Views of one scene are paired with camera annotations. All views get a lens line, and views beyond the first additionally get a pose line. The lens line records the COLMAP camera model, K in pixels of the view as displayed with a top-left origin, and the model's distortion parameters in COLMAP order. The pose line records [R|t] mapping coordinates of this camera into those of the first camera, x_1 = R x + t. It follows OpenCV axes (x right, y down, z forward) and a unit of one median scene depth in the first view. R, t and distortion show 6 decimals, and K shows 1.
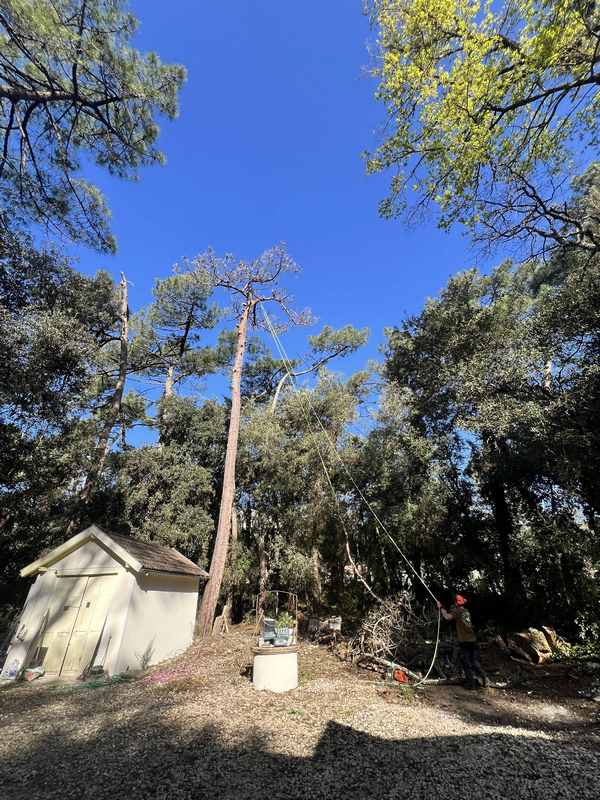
lens RADIAL K [[318.2, 0, 302.1], [0, 318.2, 398.1], [0, 0, 1]] dist [0.011500, 0.000175]
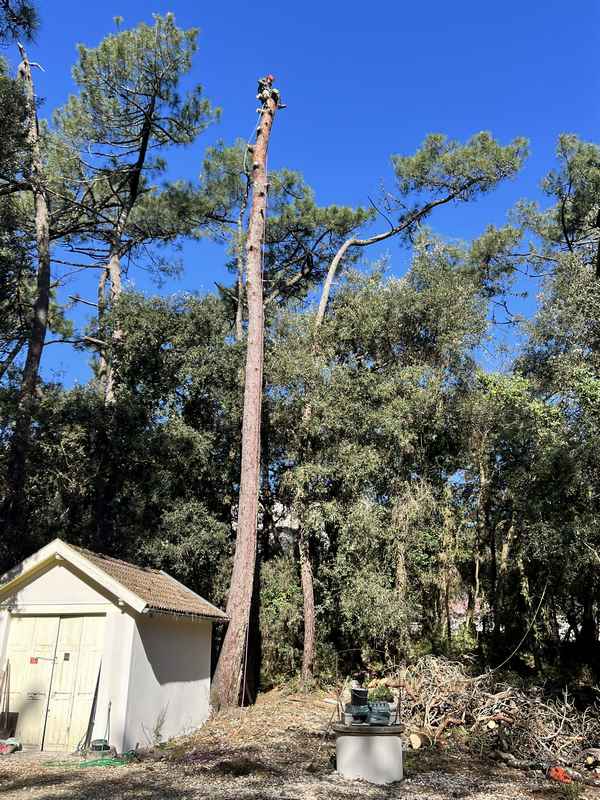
lens RADIAL K [[682.9, 0, 300.0], [0, 682.9, 400.0], [0, 0, 1]] dist [0.050743, 0.000709]
pose [[0.997144, 0.007758, -0.075120, -0.039980], [0.008072, 0.978062, 0.208157, -0.060082], [0.075087, -0.208169, 0.975206, -0.087035]]
